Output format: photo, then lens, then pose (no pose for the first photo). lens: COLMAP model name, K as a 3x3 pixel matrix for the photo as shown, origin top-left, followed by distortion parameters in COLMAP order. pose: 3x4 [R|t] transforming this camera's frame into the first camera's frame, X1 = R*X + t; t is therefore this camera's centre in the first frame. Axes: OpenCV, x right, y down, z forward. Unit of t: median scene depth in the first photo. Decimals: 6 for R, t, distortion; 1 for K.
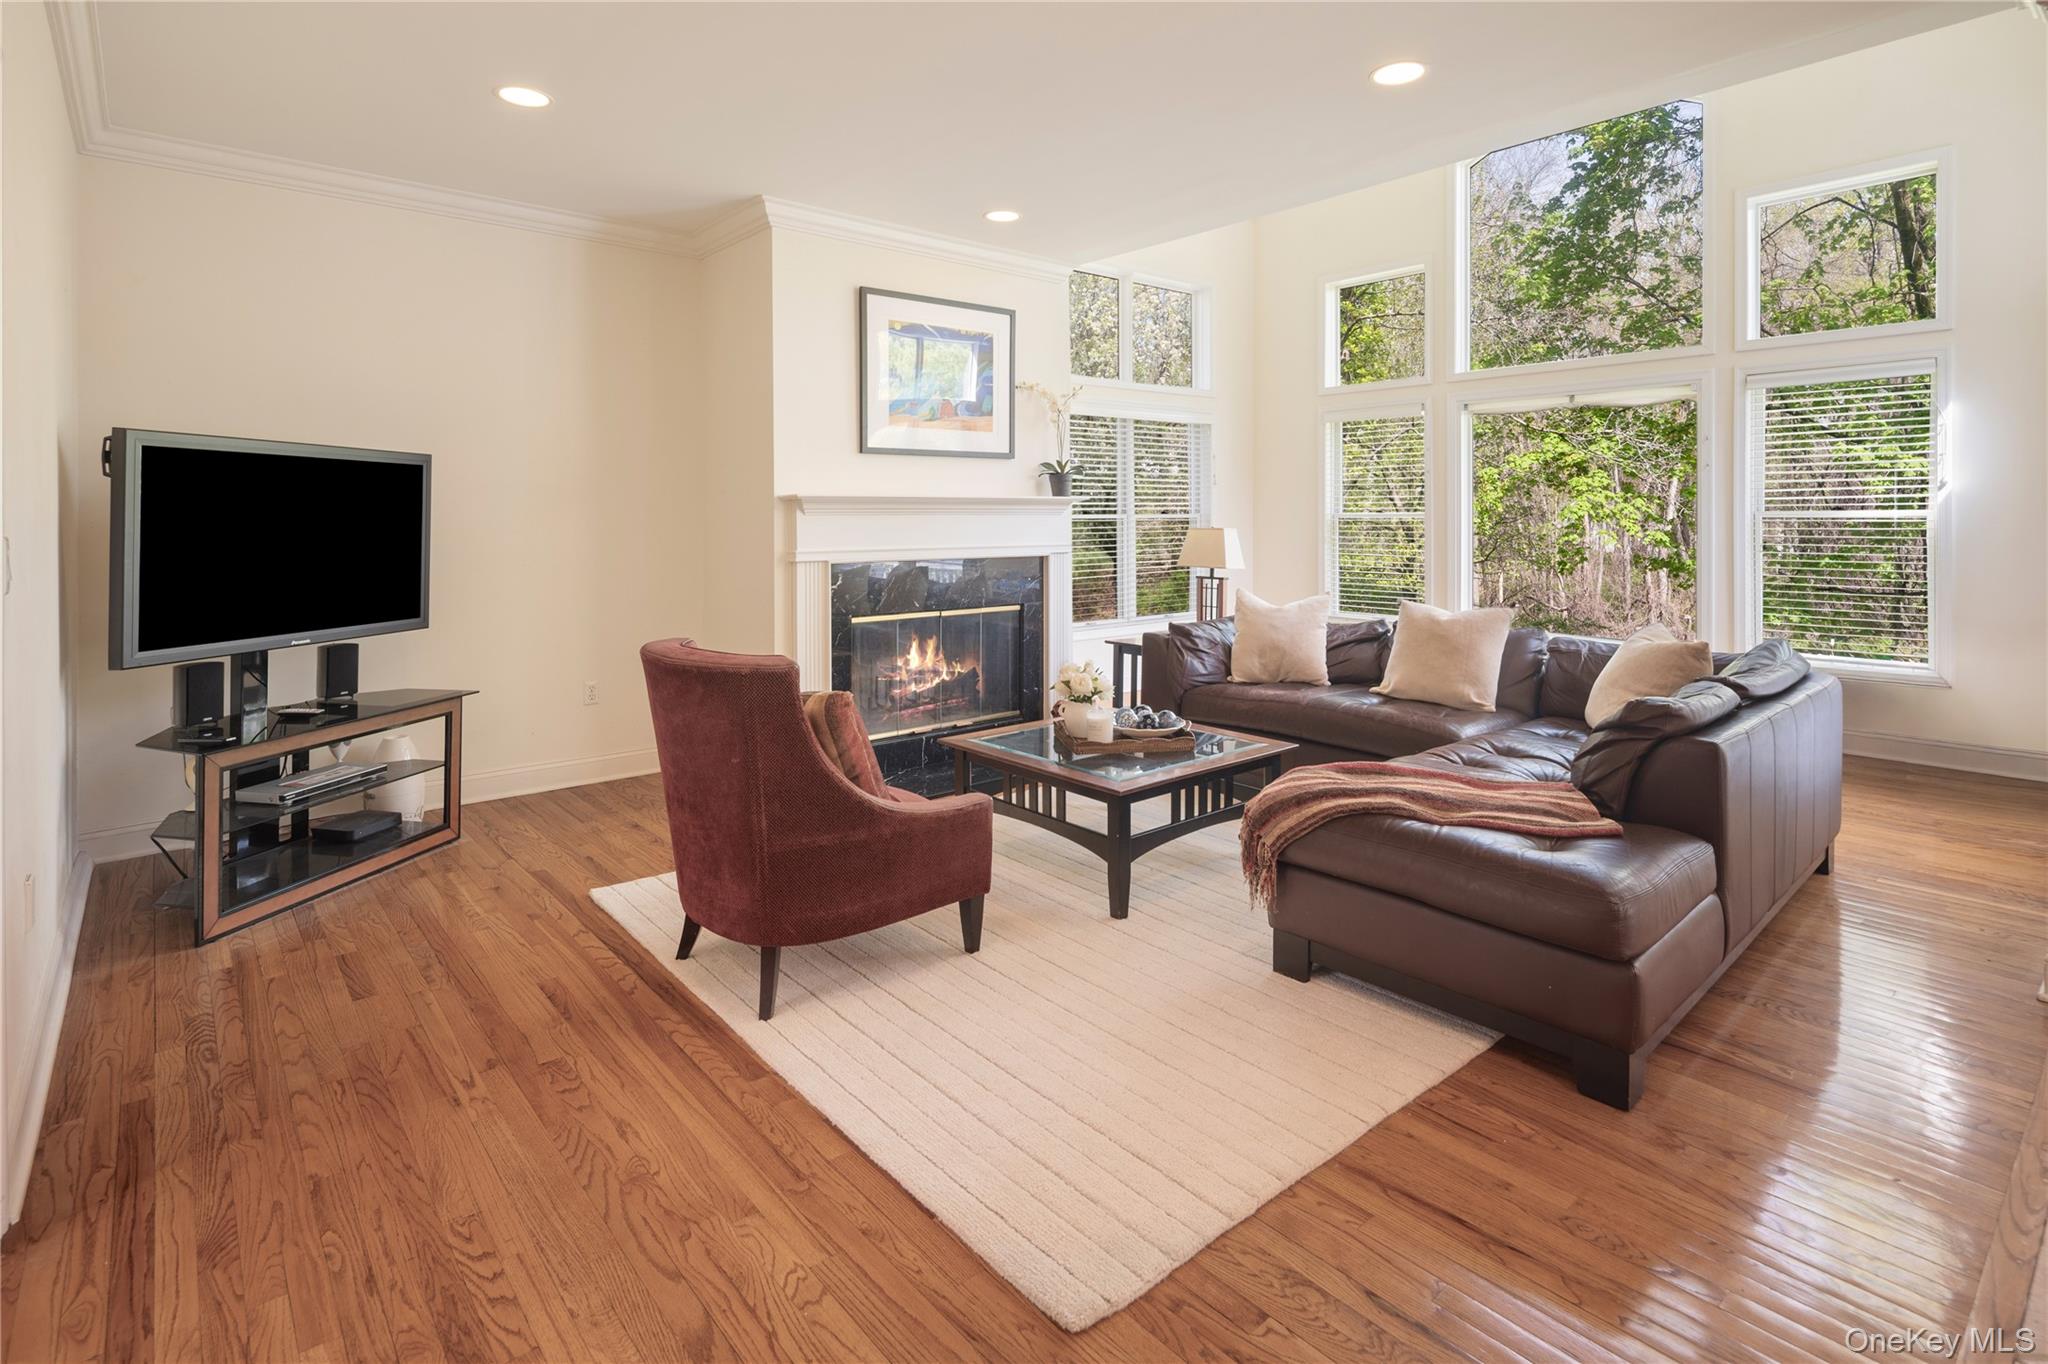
lens RADIAL K [[1018.1, 0, 1031.4], [0, 1018.1, 509.1], [0, 0, 1]] dist [0.000784, -0.000370]
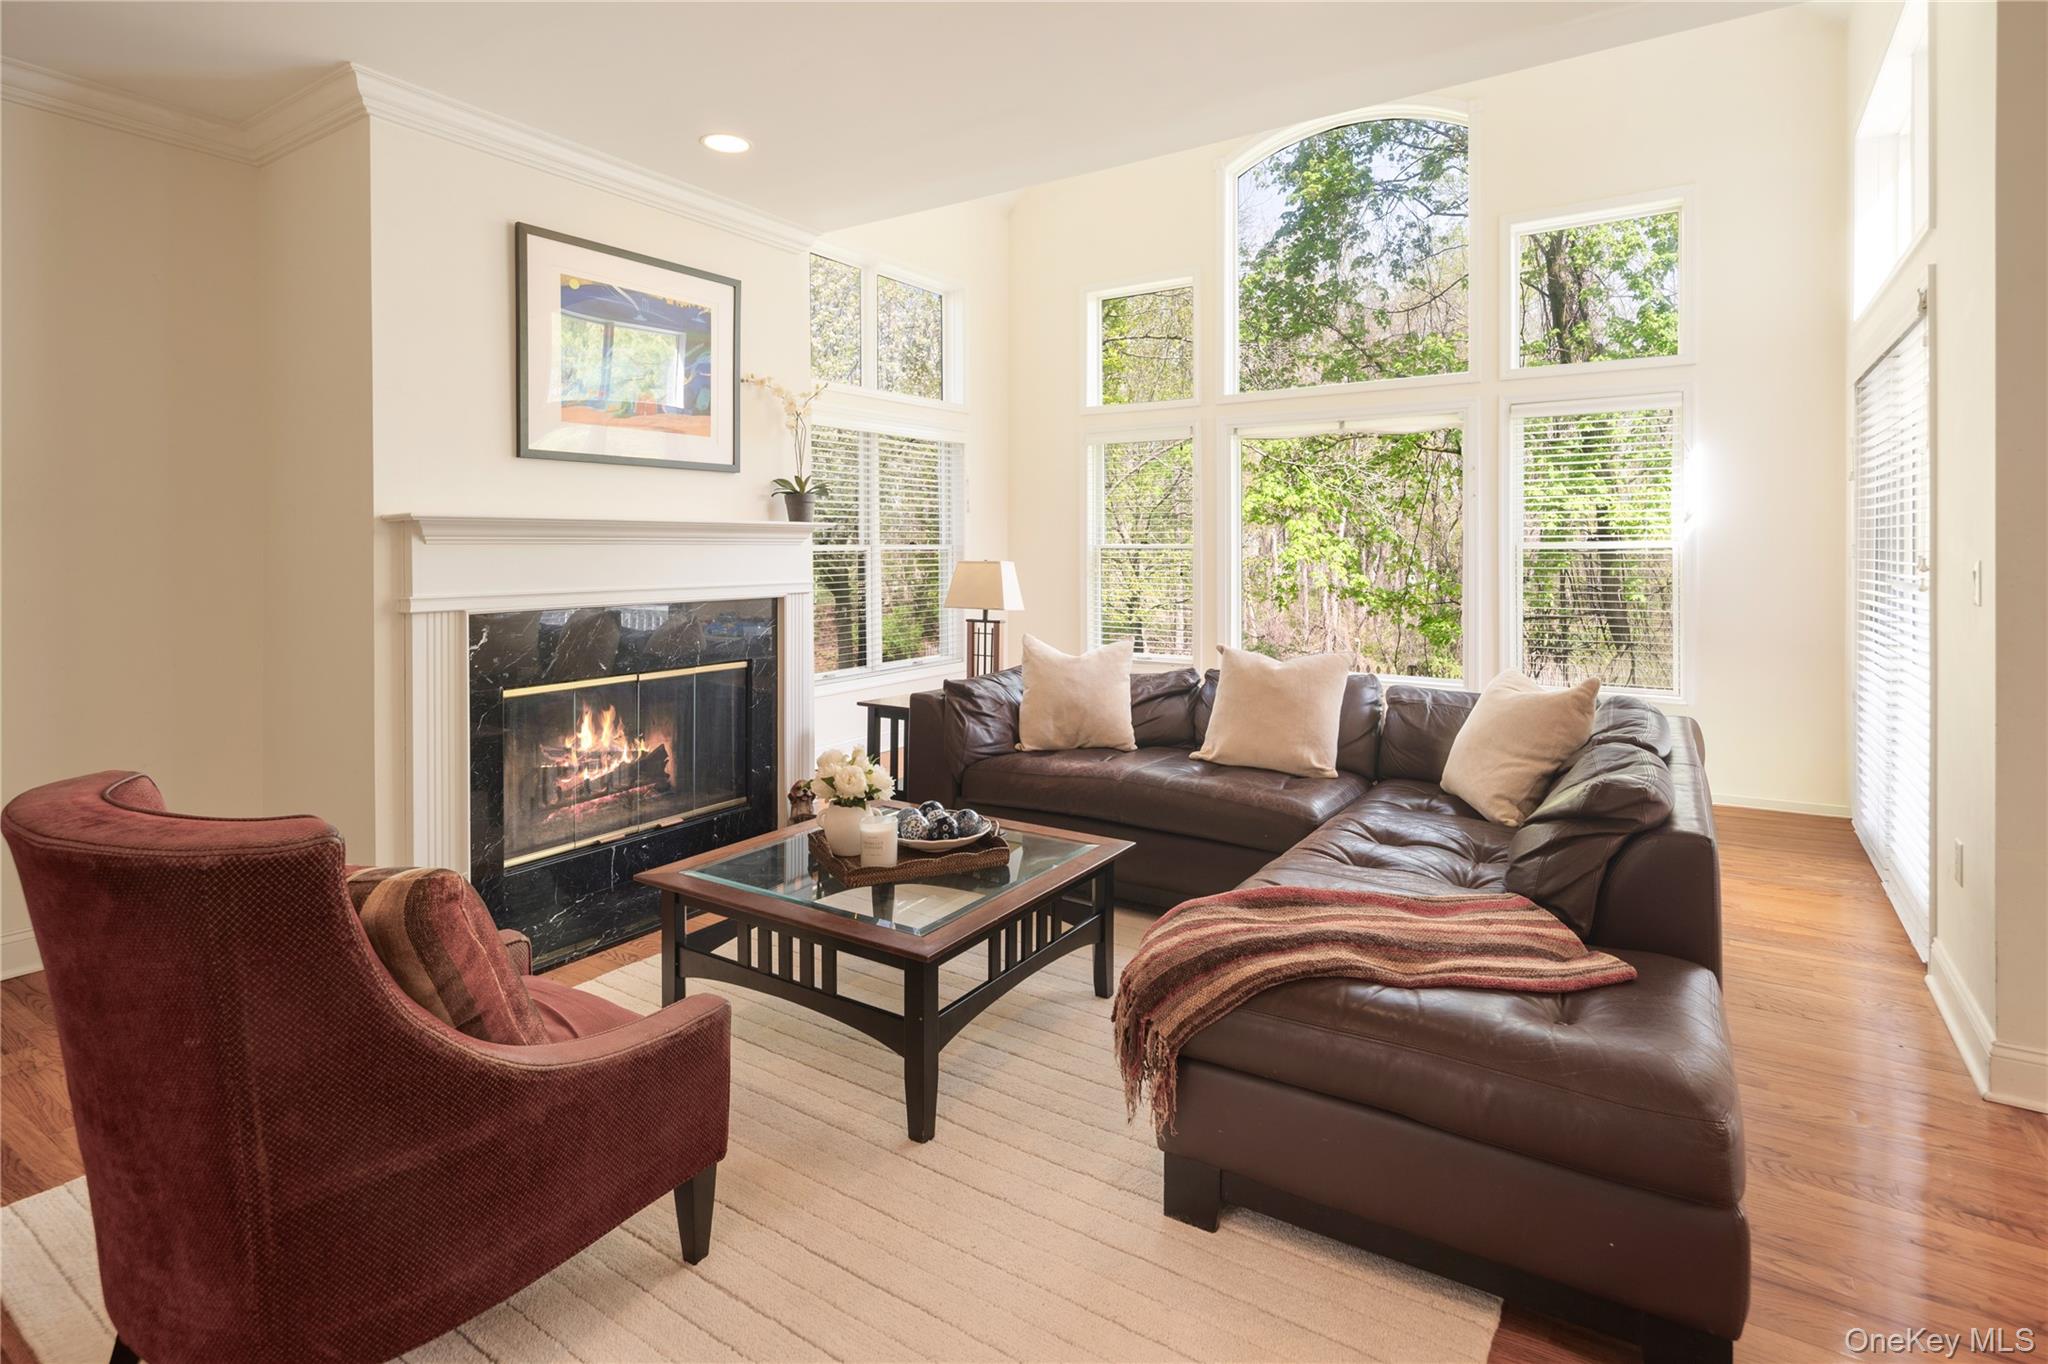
lens RADIAL K [[1020.0, 0, 1034.0], [0, 1020.0, 550.7], [0, 0, 1]] dist [0.001528, -0.002340]
pose [[0.960209, 0.000069, 0.279283, -0.021073], [-0.002485, 0.999963, 0.008295, 0.003422], [-0.279272, -0.008659, 0.960173, 0.220614]]
